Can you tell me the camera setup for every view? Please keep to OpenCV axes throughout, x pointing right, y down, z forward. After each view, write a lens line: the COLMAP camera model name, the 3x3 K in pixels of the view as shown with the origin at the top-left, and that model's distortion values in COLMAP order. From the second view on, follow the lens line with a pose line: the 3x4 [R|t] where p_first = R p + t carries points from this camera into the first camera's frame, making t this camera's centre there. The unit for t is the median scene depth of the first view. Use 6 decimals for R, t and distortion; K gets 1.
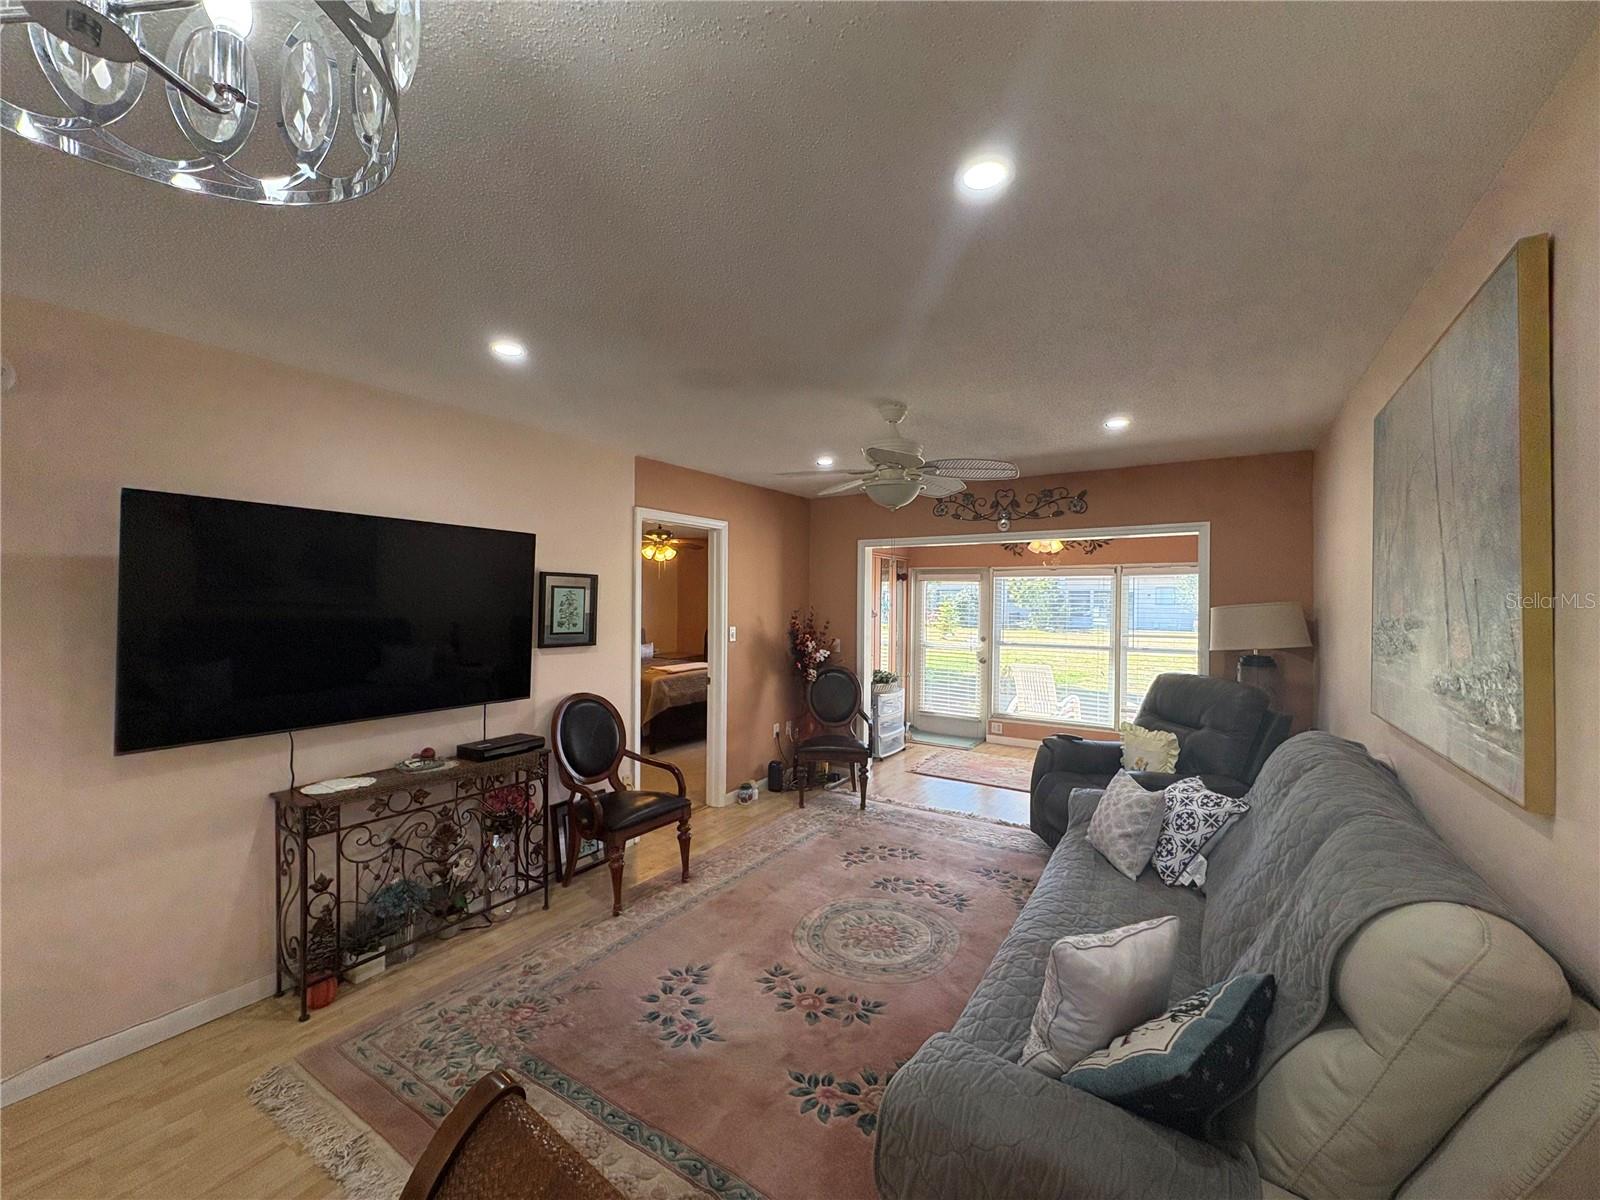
lens RADIAL K [[638.1, 0, 806.9], [0, 638.1, 600.6], [0, 0, 1]] dist [0.000467, 0.000199]
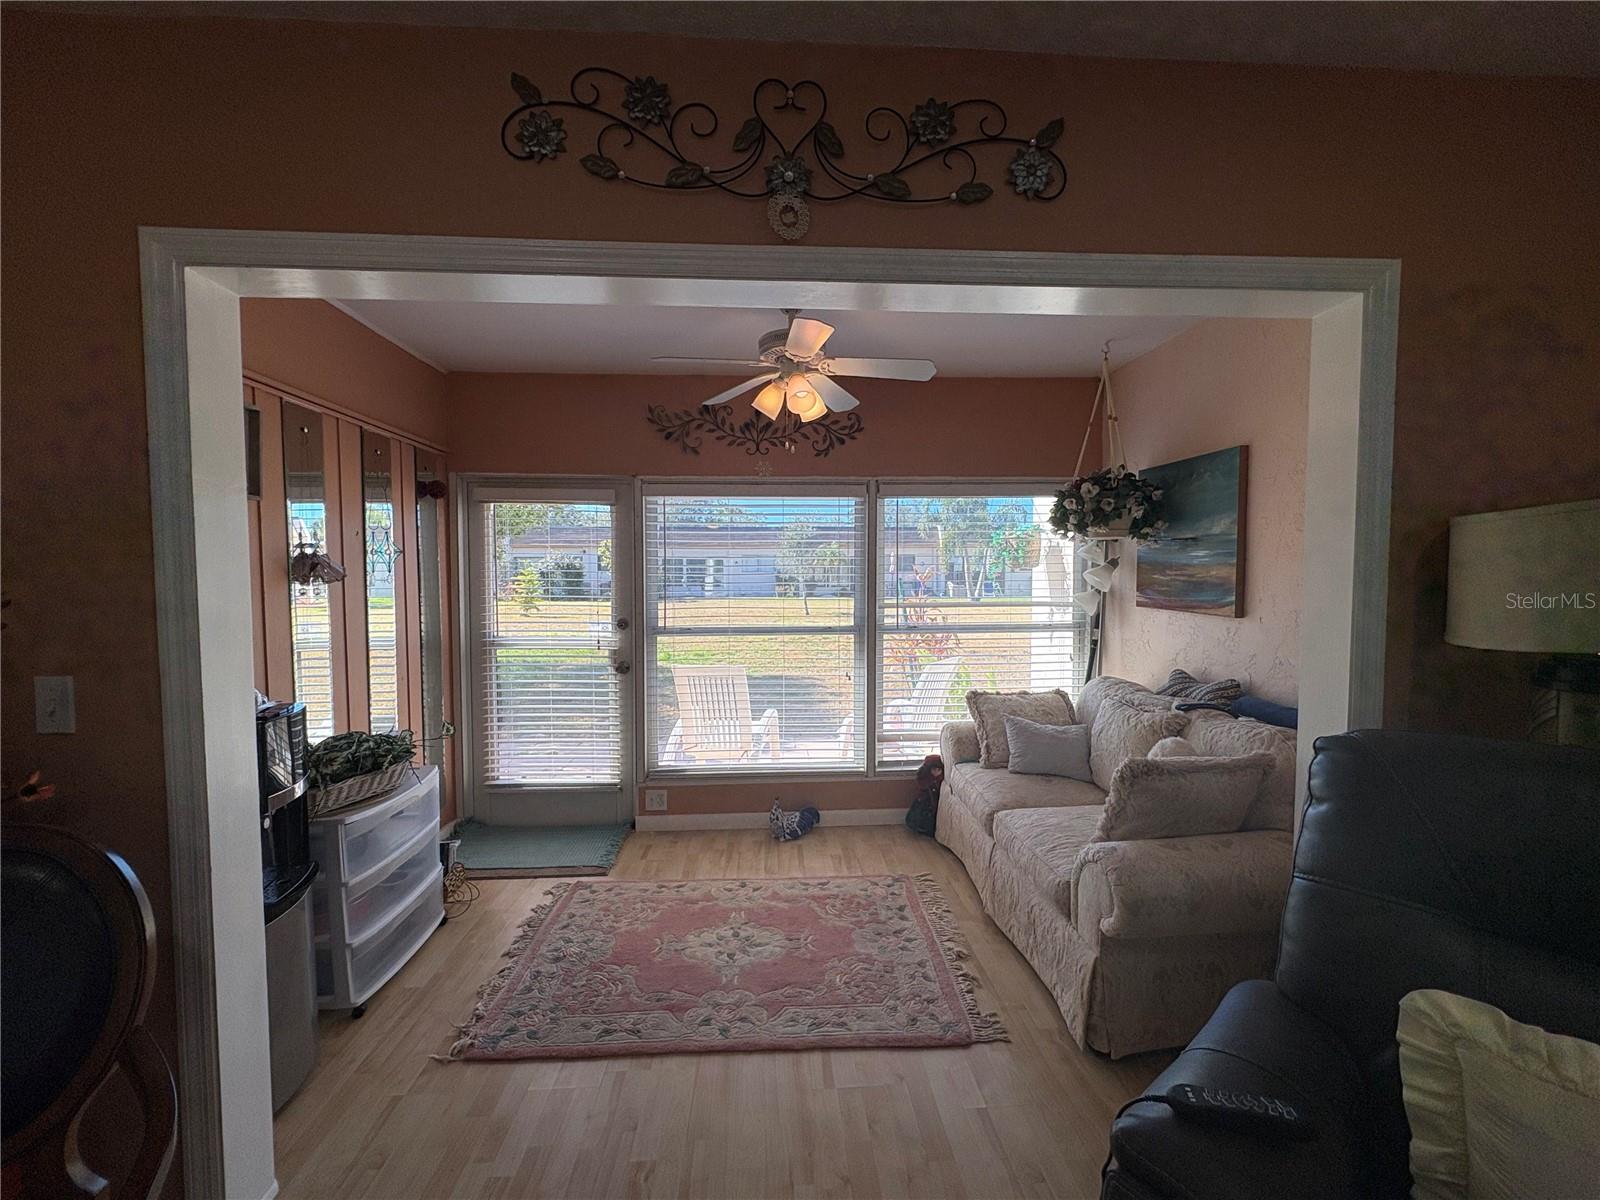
lens RADIAL K [[638.1, 0, 802.8], [0, 638.1, 601.2], [0, 0, 1]] dist [0.000467, 0.000199]
pose [[0.810752, -0.036698, 0.584238, 0.113578], [0.009368, 0.998719, 0.049733, 0.022342], [-0.585314, -0.034848, 0.810057, 0.580990]]
